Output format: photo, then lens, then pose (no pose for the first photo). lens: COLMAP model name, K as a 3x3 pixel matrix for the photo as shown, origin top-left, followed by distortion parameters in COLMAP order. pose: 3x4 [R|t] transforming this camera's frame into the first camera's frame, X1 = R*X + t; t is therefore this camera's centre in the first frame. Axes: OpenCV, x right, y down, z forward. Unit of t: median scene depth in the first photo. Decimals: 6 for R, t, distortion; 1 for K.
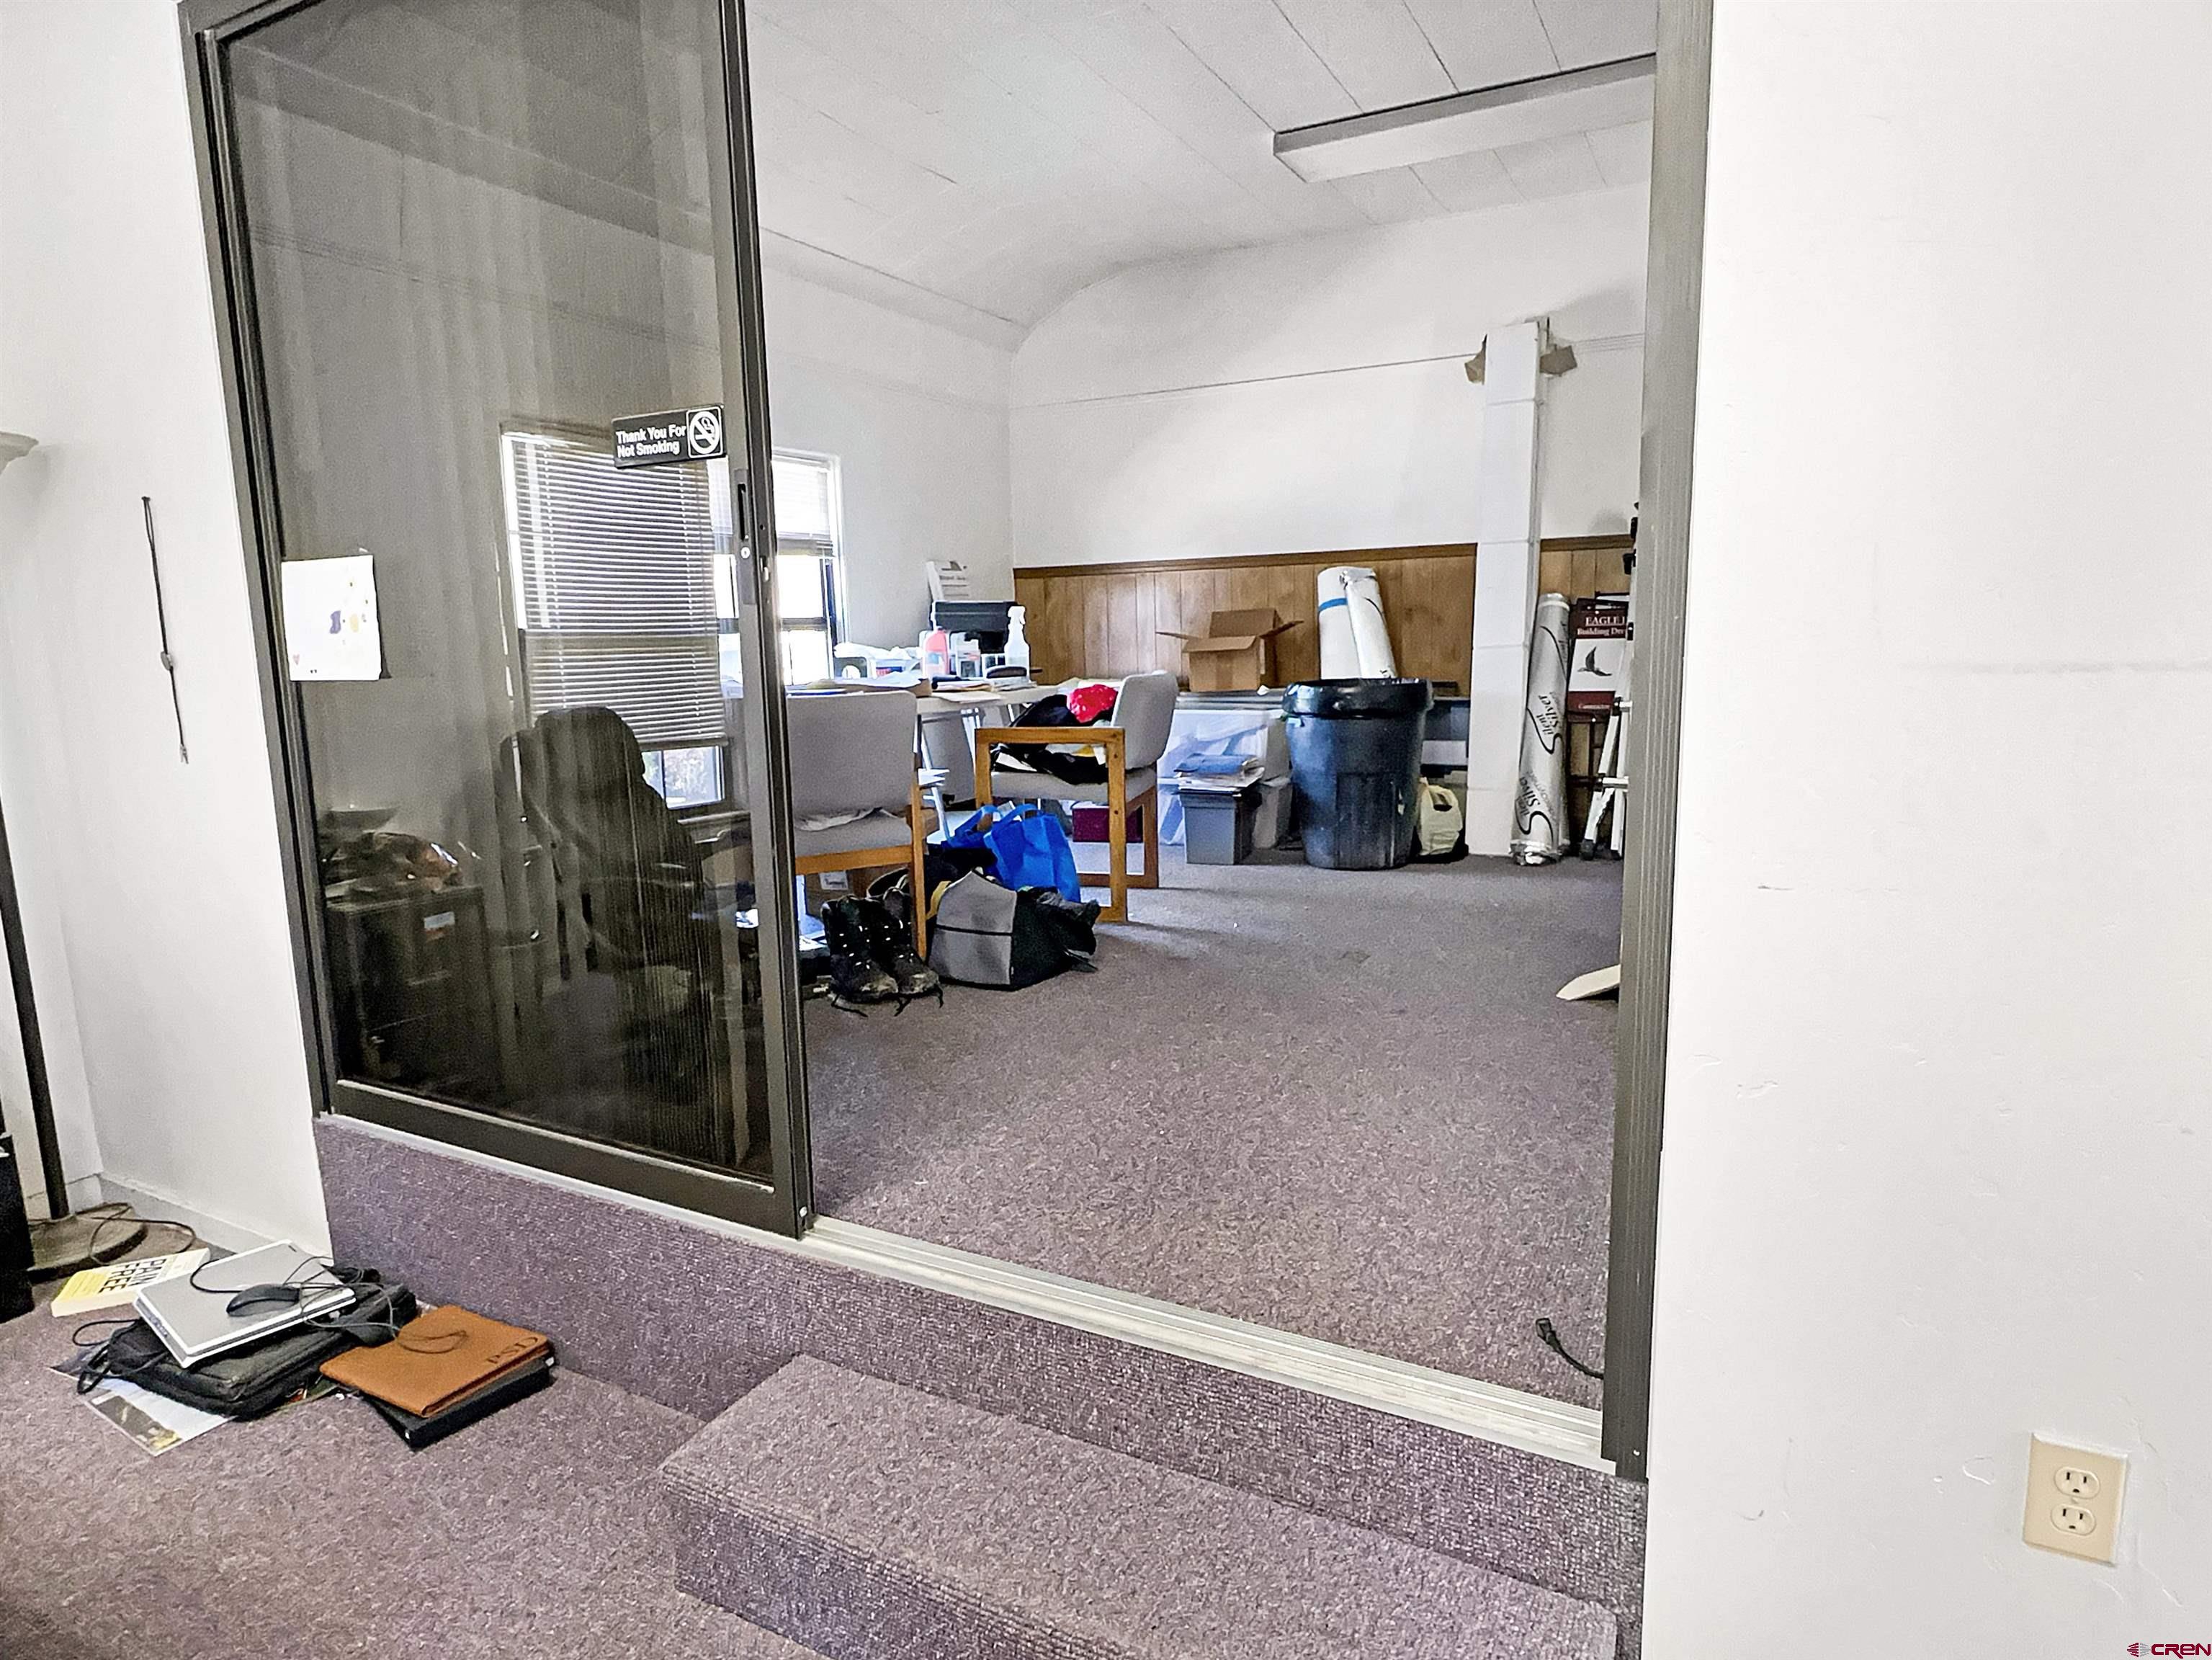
lens RADIAL K [[1246.4, 0, 1106.0], [0, 1246.4, 830.0], [0, 0, 1]] dist [-0.001743, 0.000639]
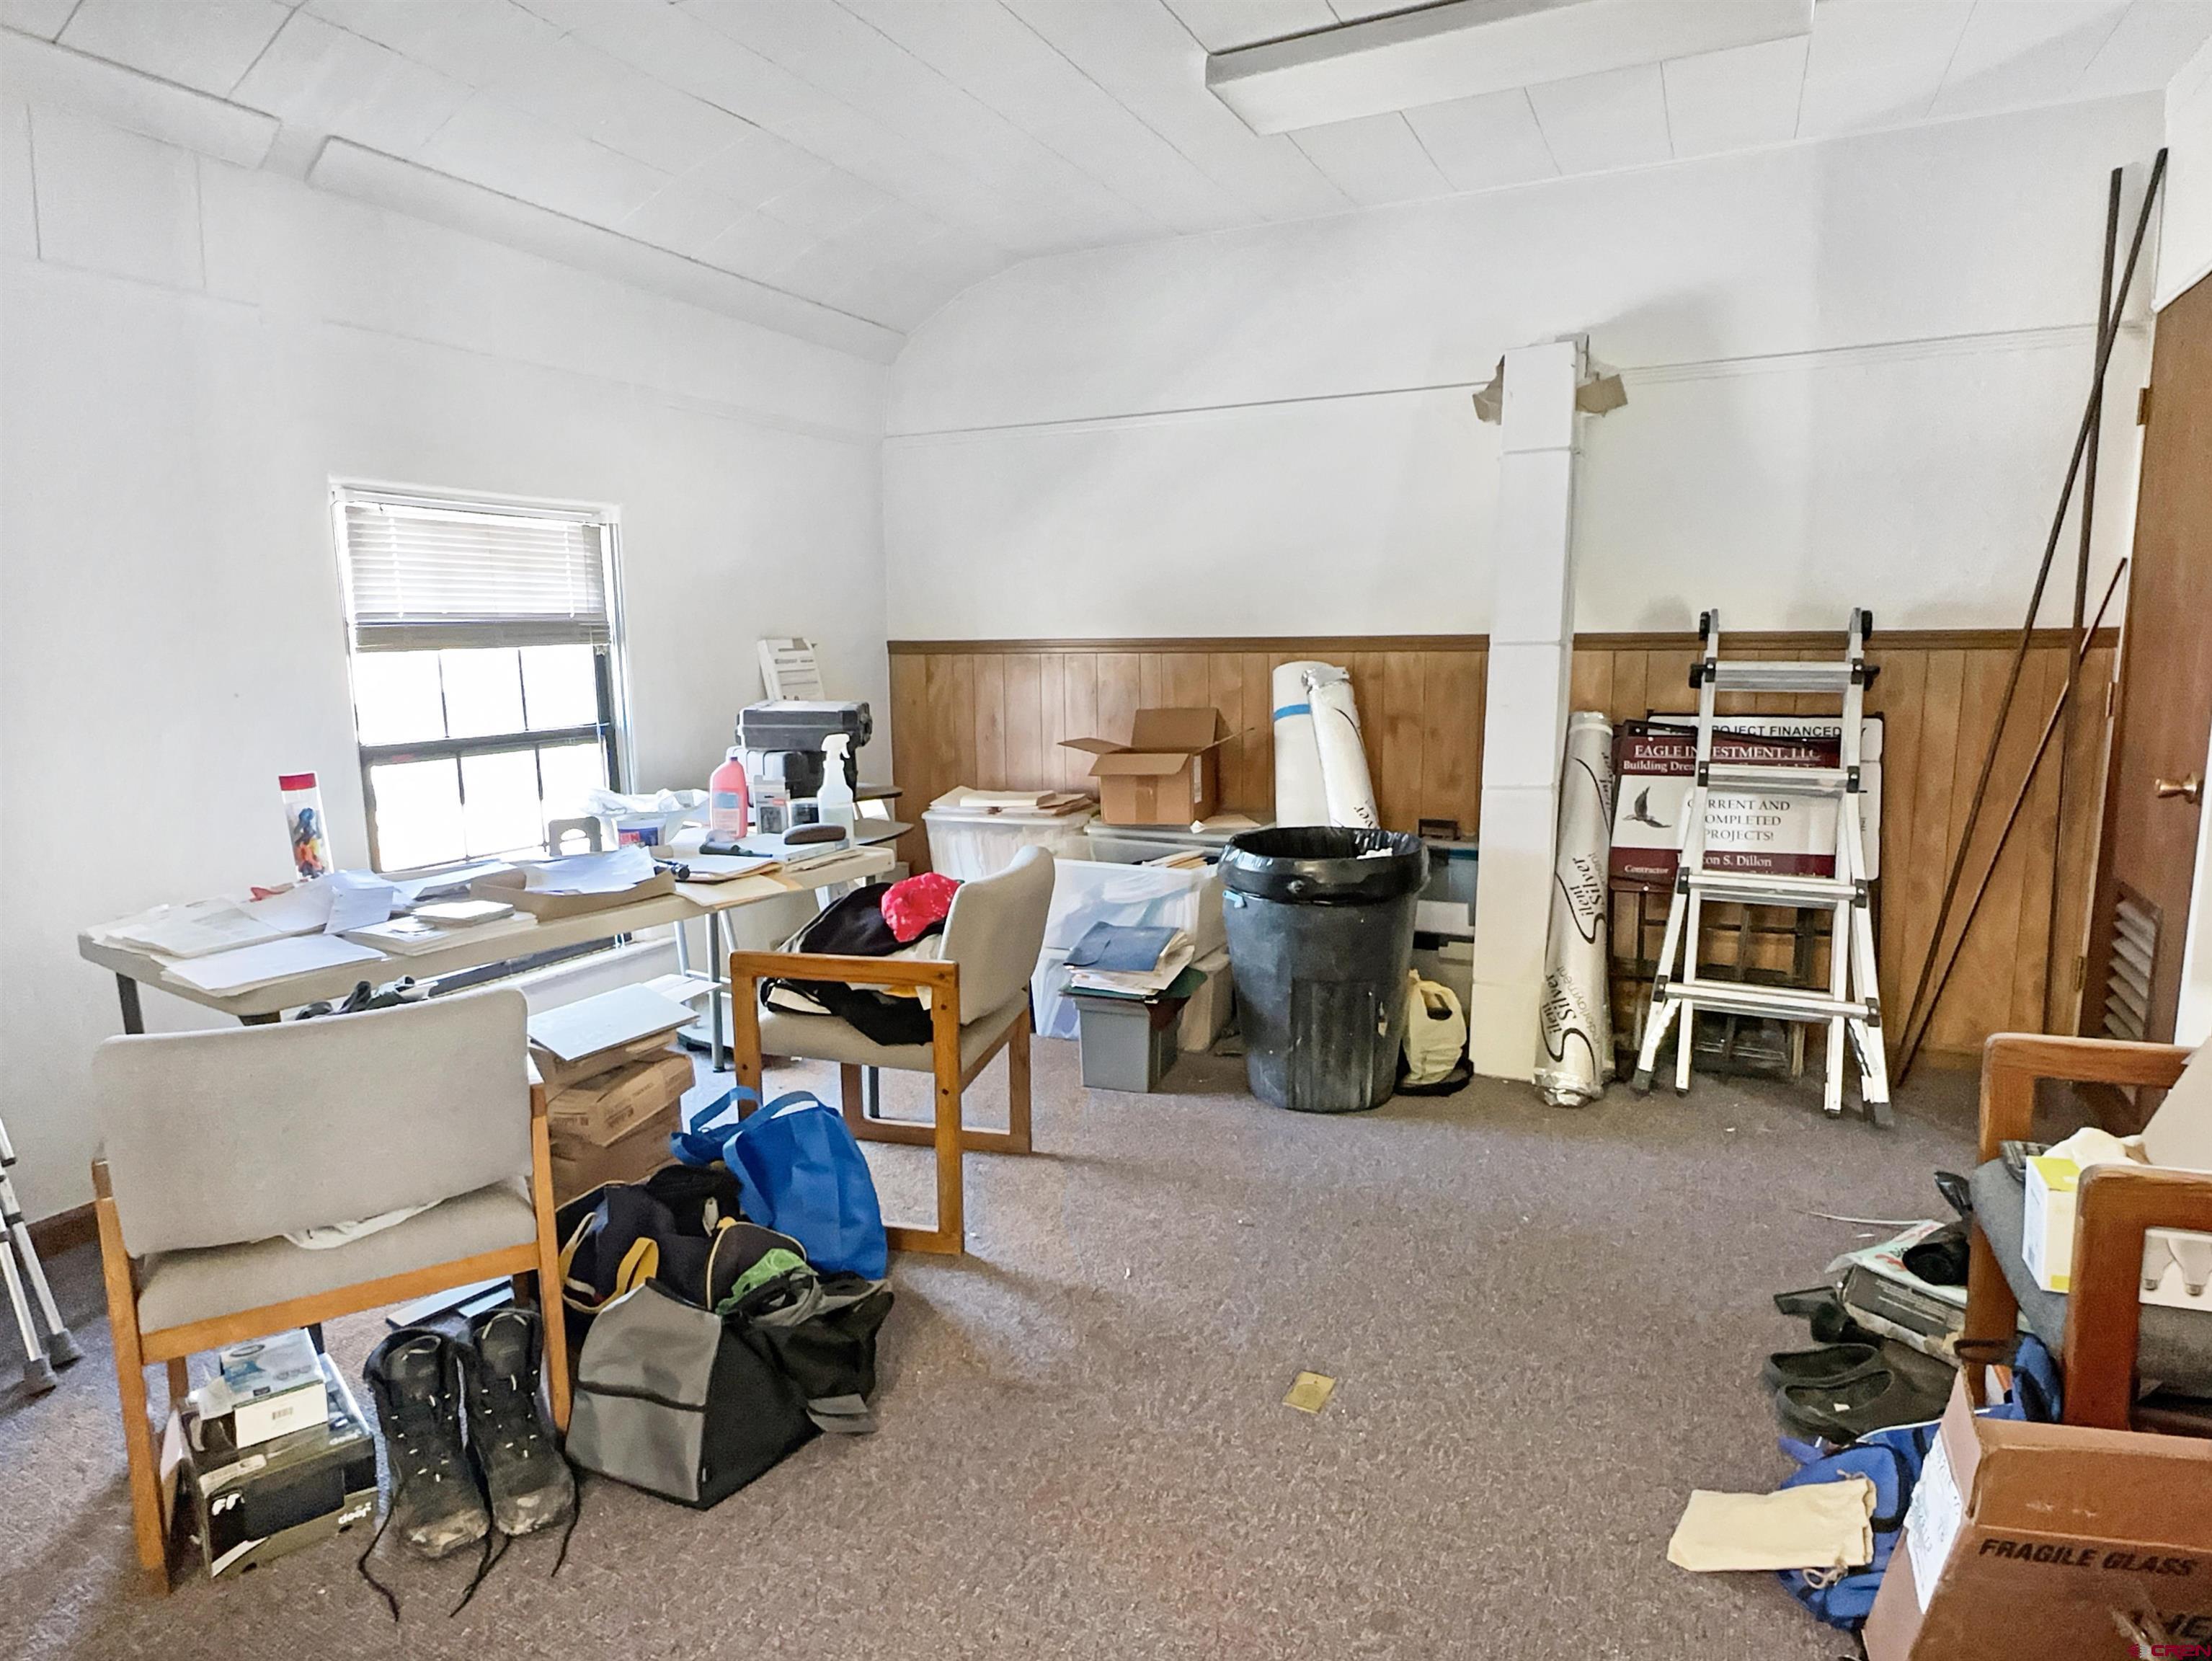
lens RADIAL K [[1246.3, 0, 1106.0], [0, 1246.3, 830.5], [0, 0, 1]] dist [-0.001743, 0.000639]
pose [[0.999645, 0.011688, 0.023947, 0.060894], [-0.011620, 0.999928, -0.002966, -0.121648], [-0.023980, 0.002686, 0.999709, 0.292255]]
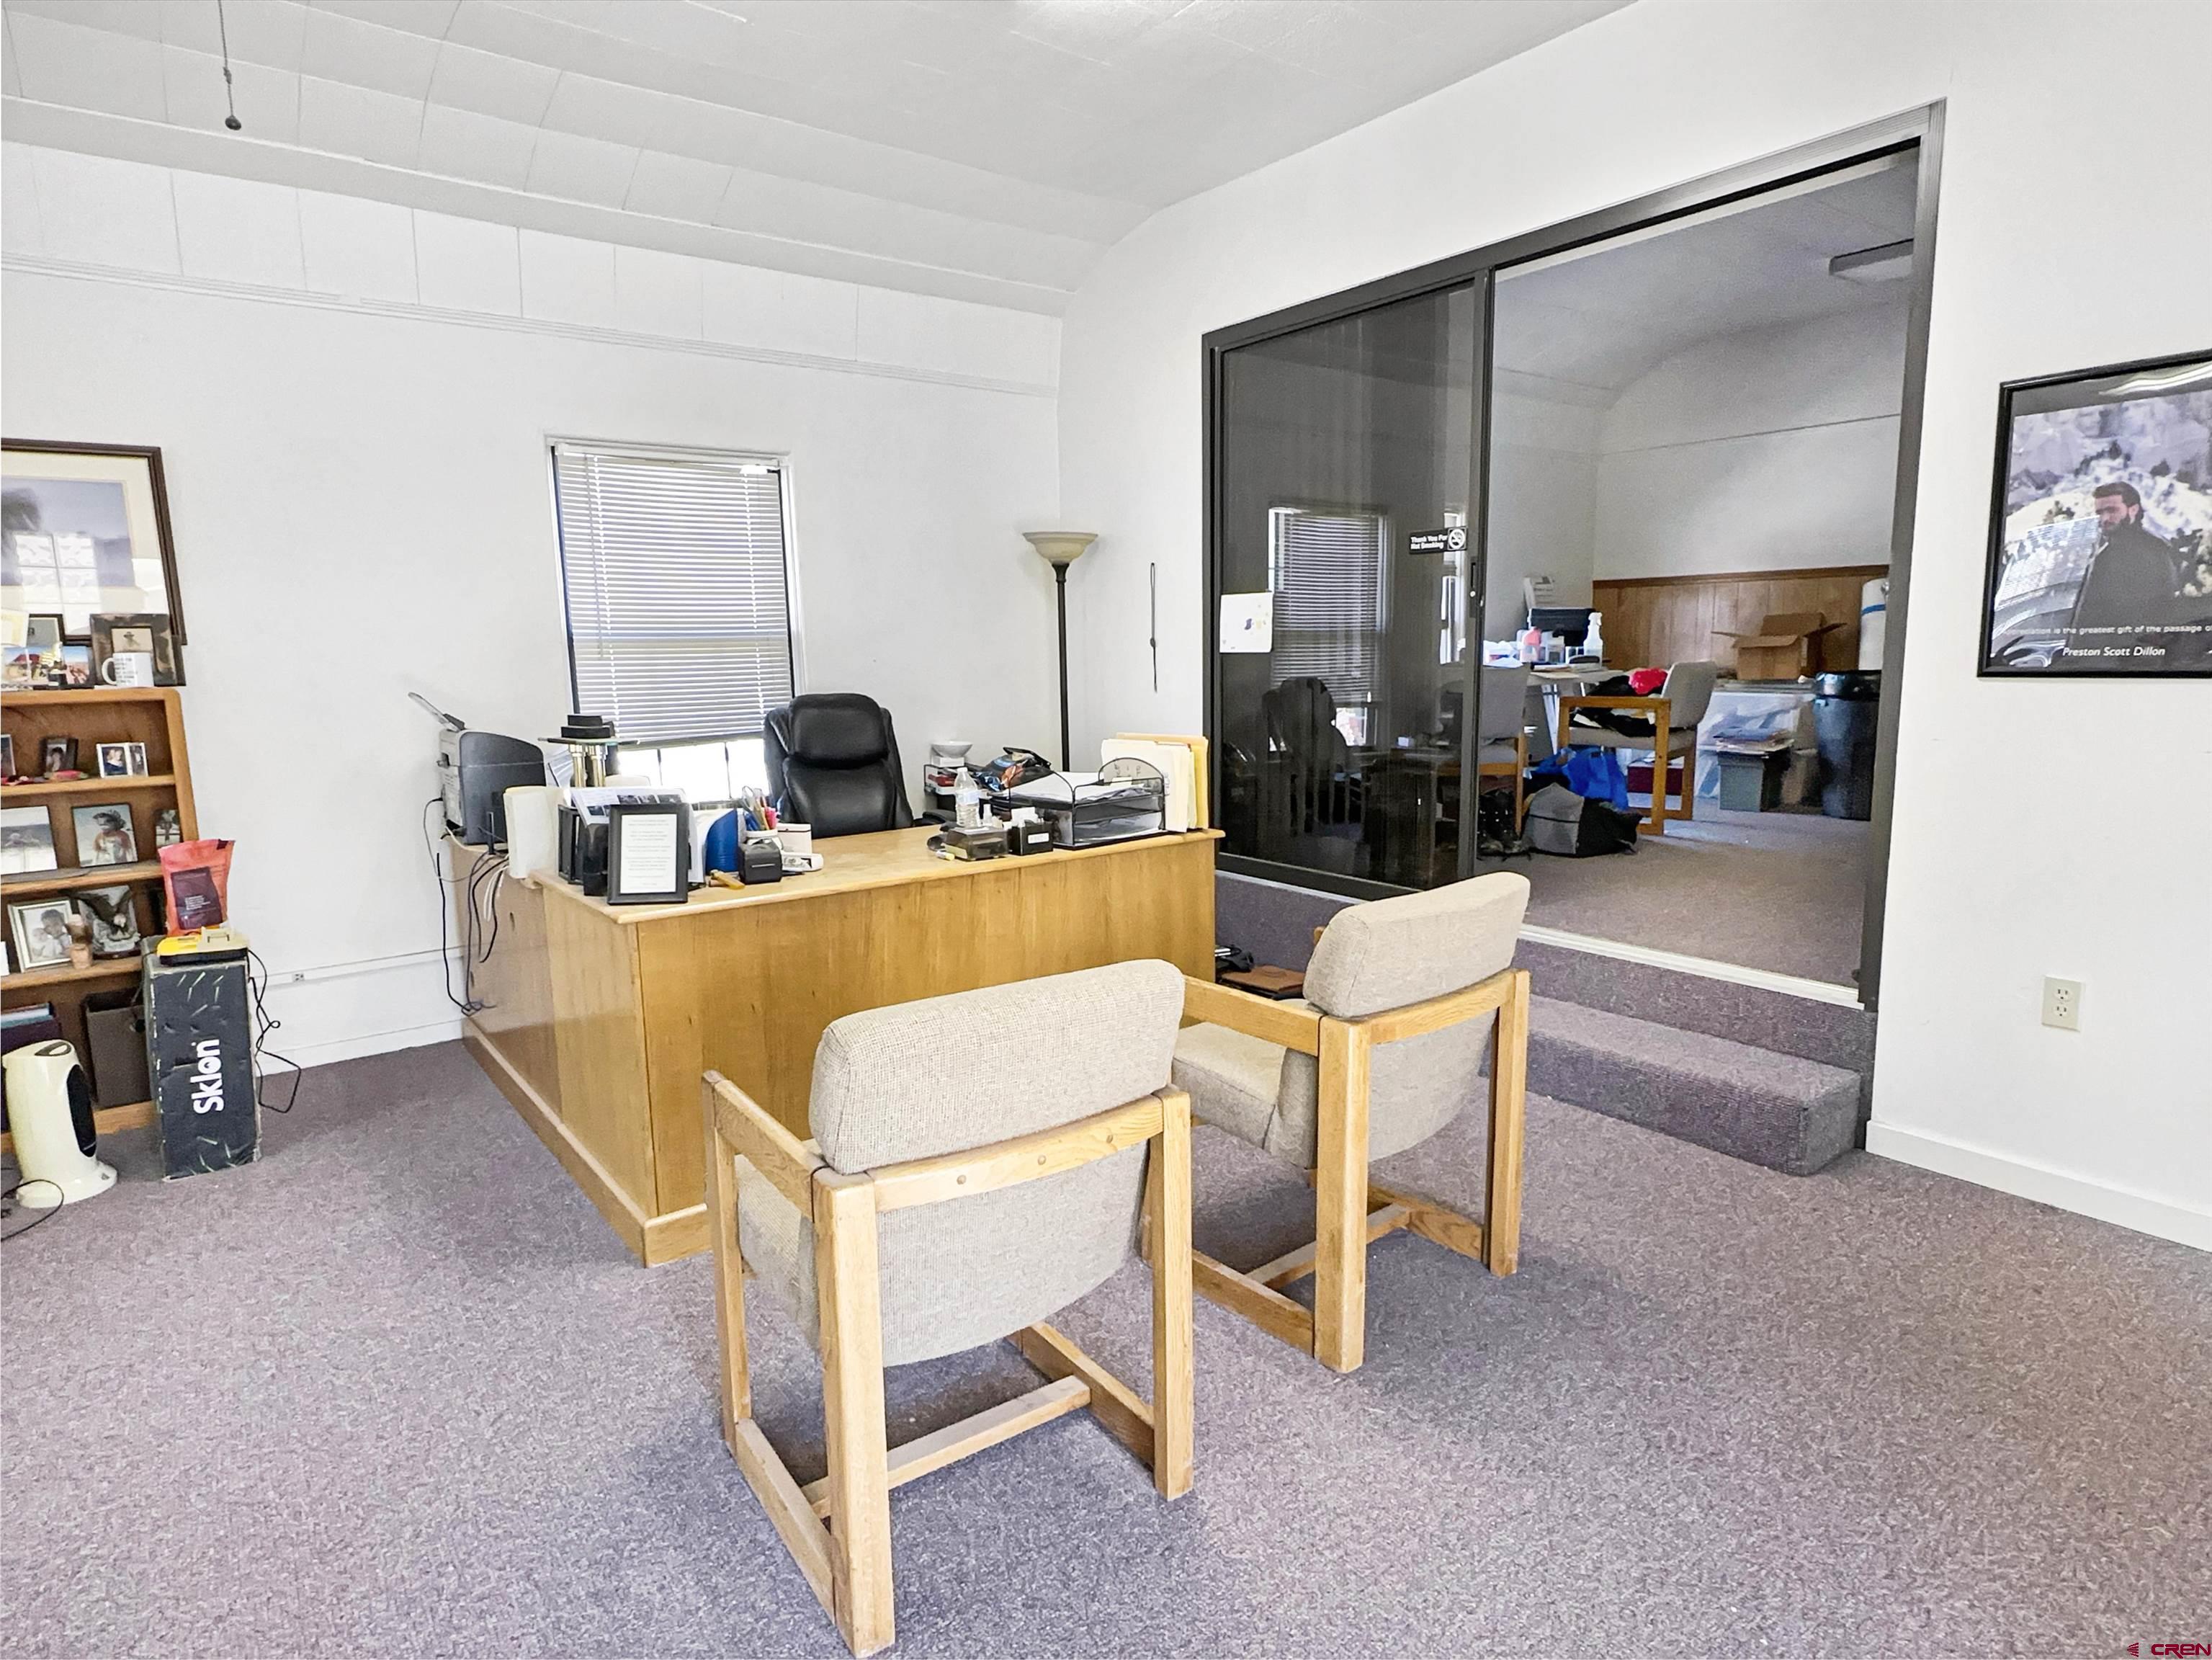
lens RADIAL K [[1246.4, 0, 1106.0], [0, 1246.4, 830.0], [0, 0, 1]] dist [-0.001743, 0.000639]
pose [[0.908374, 0.070587, -0.412157, 0.020979], [-0.070028, 0.997409, 0.016482, 0.074217], [0.412252, 0.013891, 0.910964, -0.464814]]
